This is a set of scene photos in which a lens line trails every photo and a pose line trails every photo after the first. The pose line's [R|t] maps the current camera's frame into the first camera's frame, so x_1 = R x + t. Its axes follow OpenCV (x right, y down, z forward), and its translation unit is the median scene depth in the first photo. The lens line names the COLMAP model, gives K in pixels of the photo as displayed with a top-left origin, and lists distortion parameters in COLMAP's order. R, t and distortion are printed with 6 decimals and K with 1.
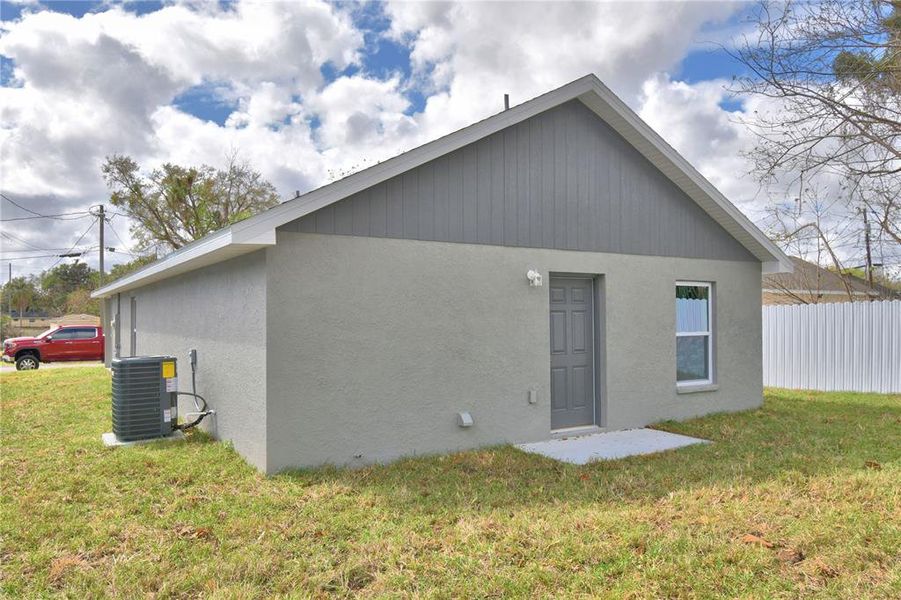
lens RADIAL K [[681.0, 0, 447.6], [0, 681.0, 295.6], [0, 0, 1]] dist [0.001230, 0.000571]
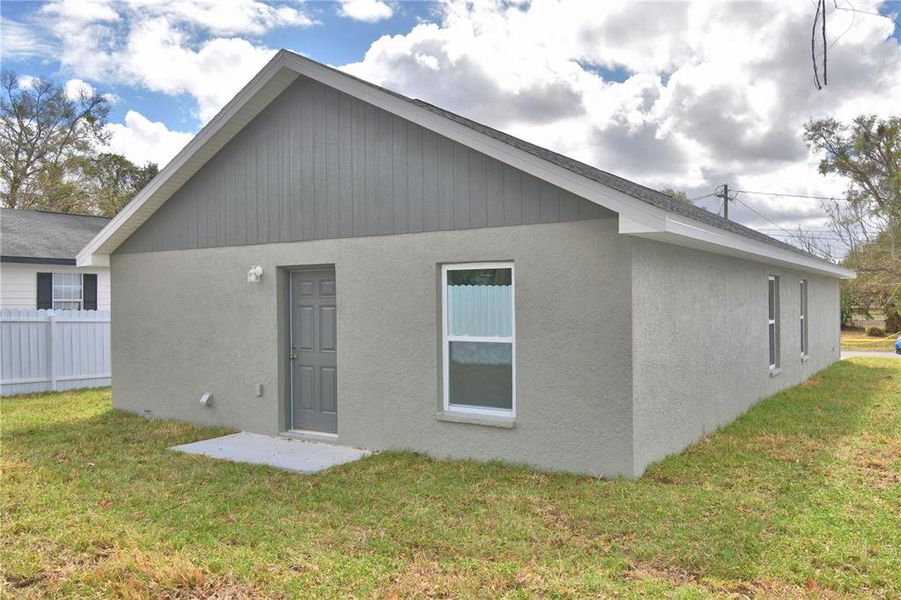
lens RADIAL K [[731.4, 0, 424.4], [0, 731.4, 292.2], [0, 0, 1]] dist [-0.013444, 0.004902]
pose [[0.379186, -0.007190, -0.925293, 1.162114], [0.033644, 0.999416, 0.006022, 0.003304], [0.924709, -0.033414, 0.379206, 0.766289]]
